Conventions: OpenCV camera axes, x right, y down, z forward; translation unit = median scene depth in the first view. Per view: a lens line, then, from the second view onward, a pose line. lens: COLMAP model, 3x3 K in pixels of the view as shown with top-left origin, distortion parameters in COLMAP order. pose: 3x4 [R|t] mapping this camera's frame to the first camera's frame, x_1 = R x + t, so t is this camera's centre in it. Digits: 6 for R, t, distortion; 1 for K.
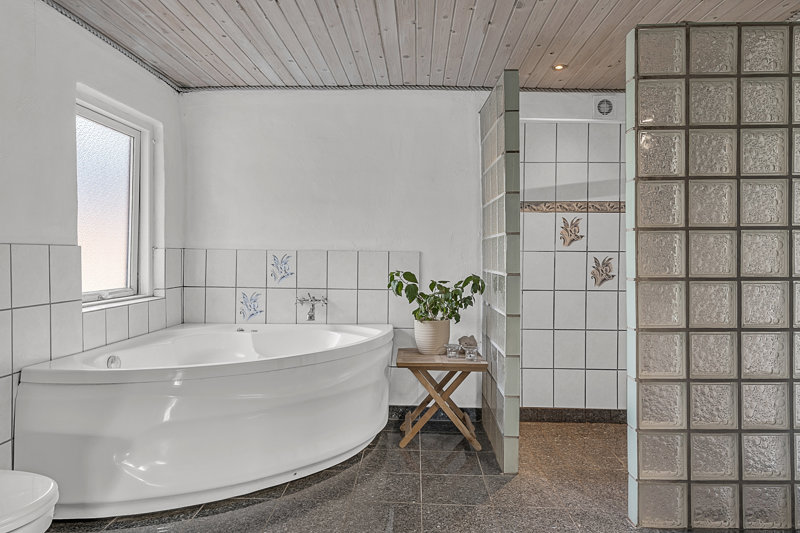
lens RADIAL K [[477.8, 0, 394.8], [0, 477.8, 251.5], [0, 0, 1]] dist [0.009224, 0.000973]
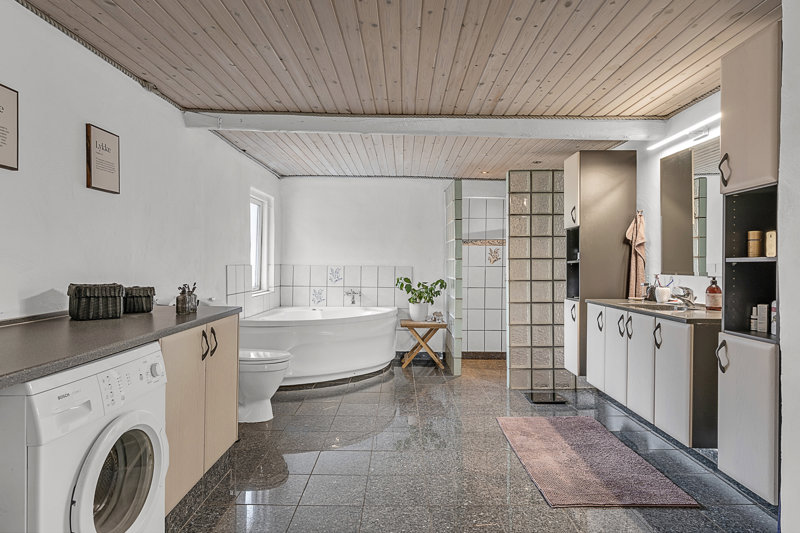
lens RADIAL K [[477.8, 0, 401.3], [0, 477.8, 265.1], [0, 0, 1]] dist [0.009224, 0.000973]
pose [[0.998642, 0.001659, 0.052081, -0.088841], [-0.002340, 0.999912, 0.013025, -0.030958], [-0.052054, -0.013129, 0.998558, -0.869917]]
